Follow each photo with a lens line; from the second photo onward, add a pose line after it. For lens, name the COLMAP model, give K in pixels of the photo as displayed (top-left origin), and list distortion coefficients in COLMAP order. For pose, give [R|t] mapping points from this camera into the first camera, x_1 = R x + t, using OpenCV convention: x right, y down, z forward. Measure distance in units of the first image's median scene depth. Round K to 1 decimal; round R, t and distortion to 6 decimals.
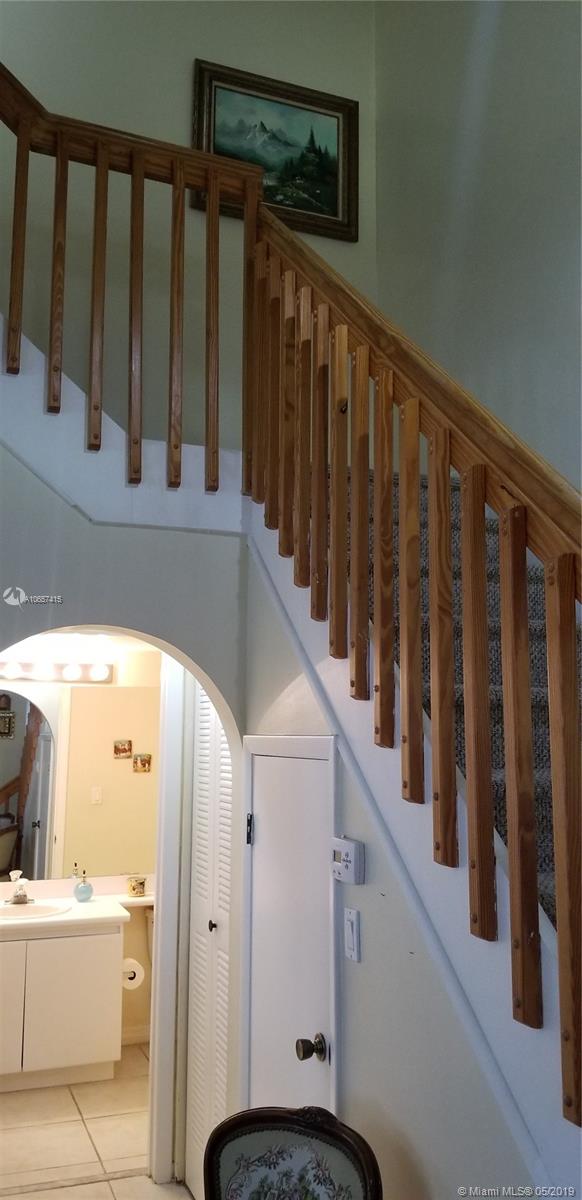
lens RADIAL K [[946.1, 0, 292.2], [0, 946.1, 577.0], [0, 0, 1]] dist [0.100958, -0.121235]
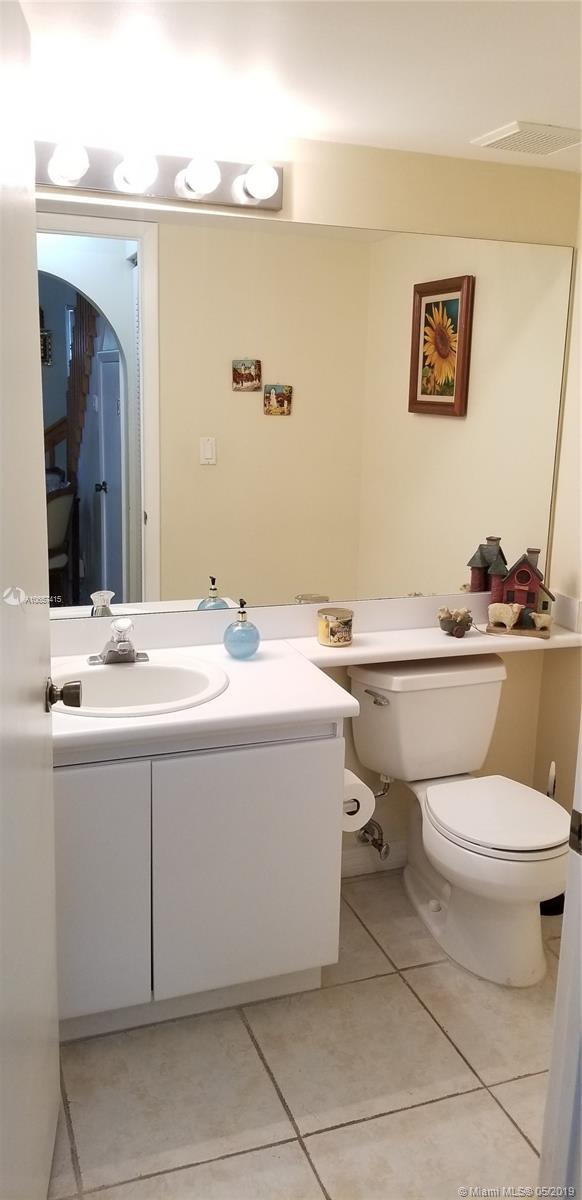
lens RADIAL K [[946.1, 0, 292.2], [0, 946.1, 577.0], [0, 0, 1]] dist [0.100958, -0.121235]
pose [[0.999267, 0.032496, -0.020231, -0.133619], [-0.023395, 0.936777, 0.349144, 0.091473], [0.030298, -0.348414, 0.936851, 0.402401]]
